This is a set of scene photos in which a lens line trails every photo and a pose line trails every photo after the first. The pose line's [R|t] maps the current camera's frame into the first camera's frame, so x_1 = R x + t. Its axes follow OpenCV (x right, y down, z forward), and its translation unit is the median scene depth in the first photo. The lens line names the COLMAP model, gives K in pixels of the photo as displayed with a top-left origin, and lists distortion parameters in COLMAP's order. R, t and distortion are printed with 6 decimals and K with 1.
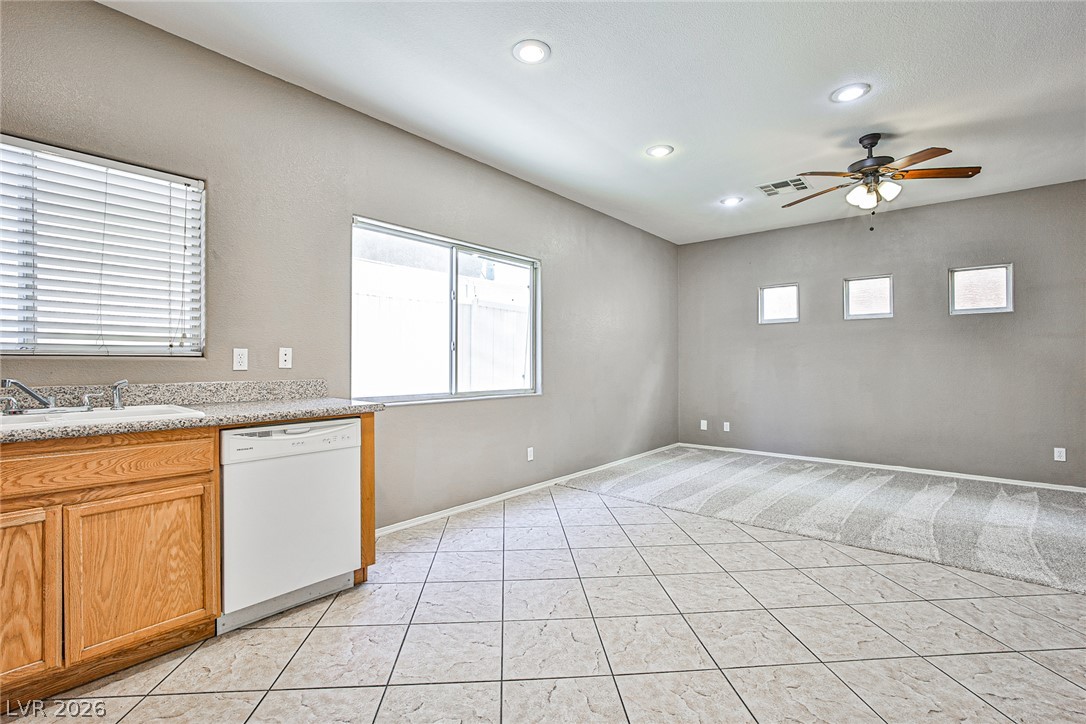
lens RADIAL K [[485.7, 0, 543.7], [0, 485.7, 359.5], [0, 0, 1]] dist [-0.040421, 0.016742]
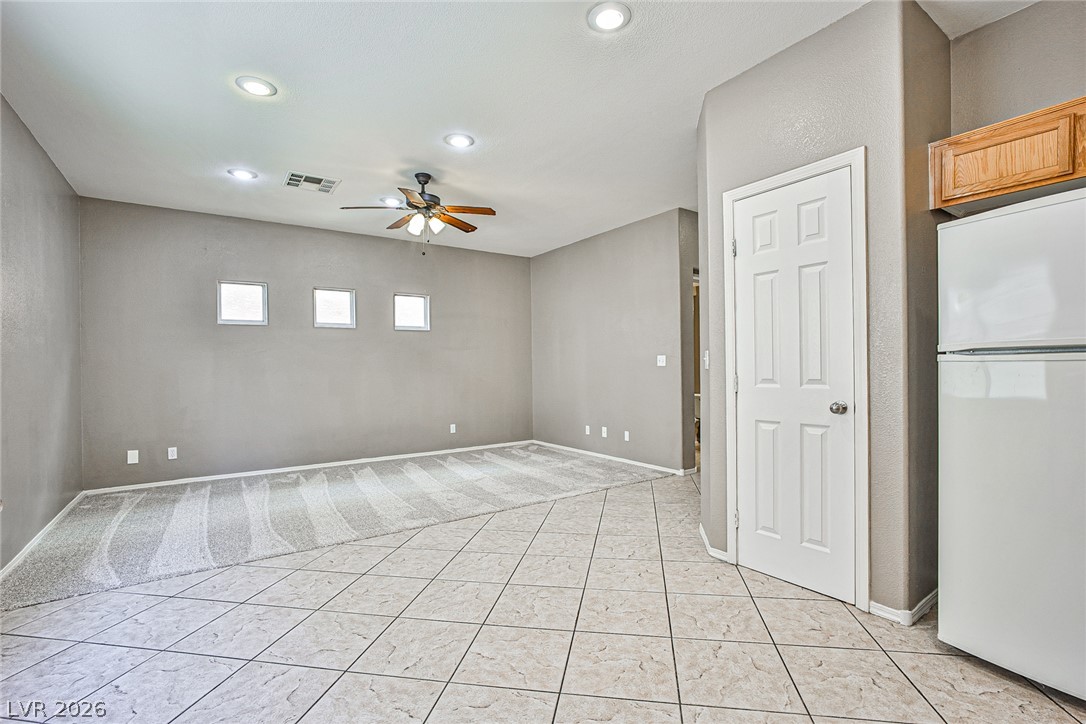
lens RADIAL K [[490.7, 0, 554.0], [0, 490.7, 363.6], [0, 0, 1]] dist [-0.039473, 0.017064]
pose [[0.238326, 0.002912, 0.971181, -0.453755], [0.006557, 0.999968, -0.004608, 0.006910], [-0.971163, 0.007466, 0.238300, 0.447766]]
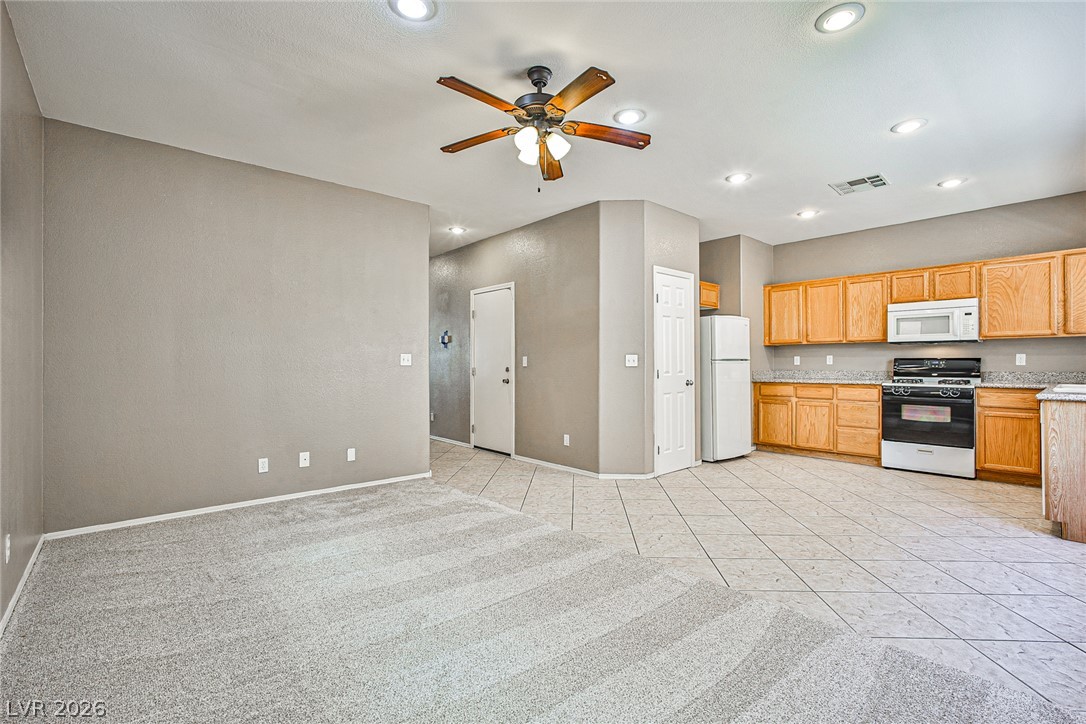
lens RADIAL K [[489.7, 0, 543.5], [0, 489.7, 360.2], [0, 0, 1]] dist [-0.042806, 0.017052]
pose [[-0.989664, 0.003941, 0.143349, 0.631984], [0.002484, 0.999943, -0.010340, 0.010194], [-0.143382, -0.009877, -0.989618, 1.974218]]
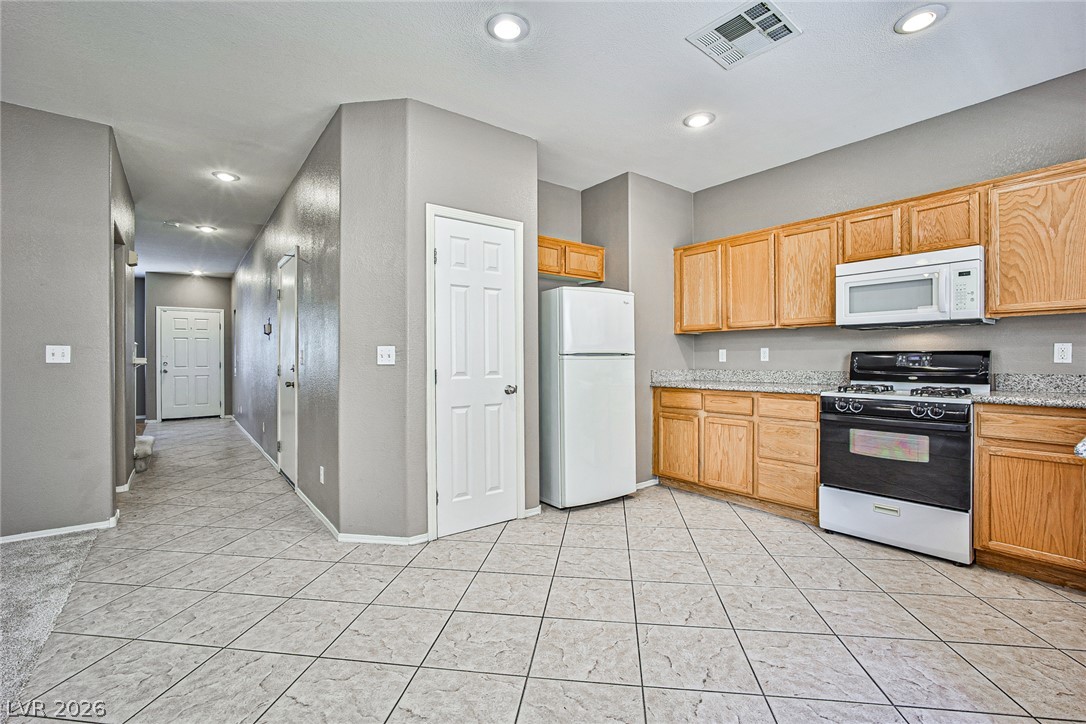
lens RADIAL K [[485.7, 0, 543.7], [0, 485.7, 359.5], [0, 0, 1]] dist [-0.040421, 0.016742]
pose [[-0.977775, 0.003281, 0.209632, 0.067583], [0.002408, 0.999987, -0.004418, 0.009385], [-0.209643, -0.003815, -0.977770, 1.266570]]
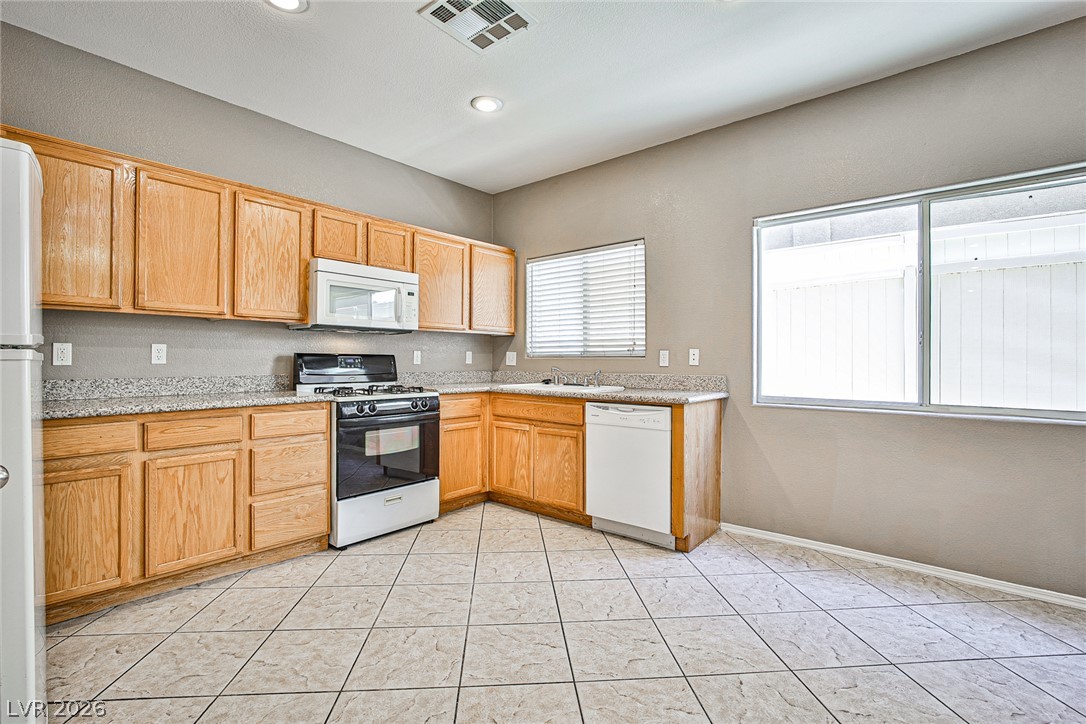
lens RADIAL K [[495.8, 0, 543.0], [0, 495.8, 362.0], [0, 0, 1]] dist [-0.039588, 0.016241]
pose [[0.002061, 0.003140, -0.999993, 0.652334], [0.000859, 0.999995, 0.003141, 0.003914], [0.999998, -0.000865, 0.002058, 0.537485]]
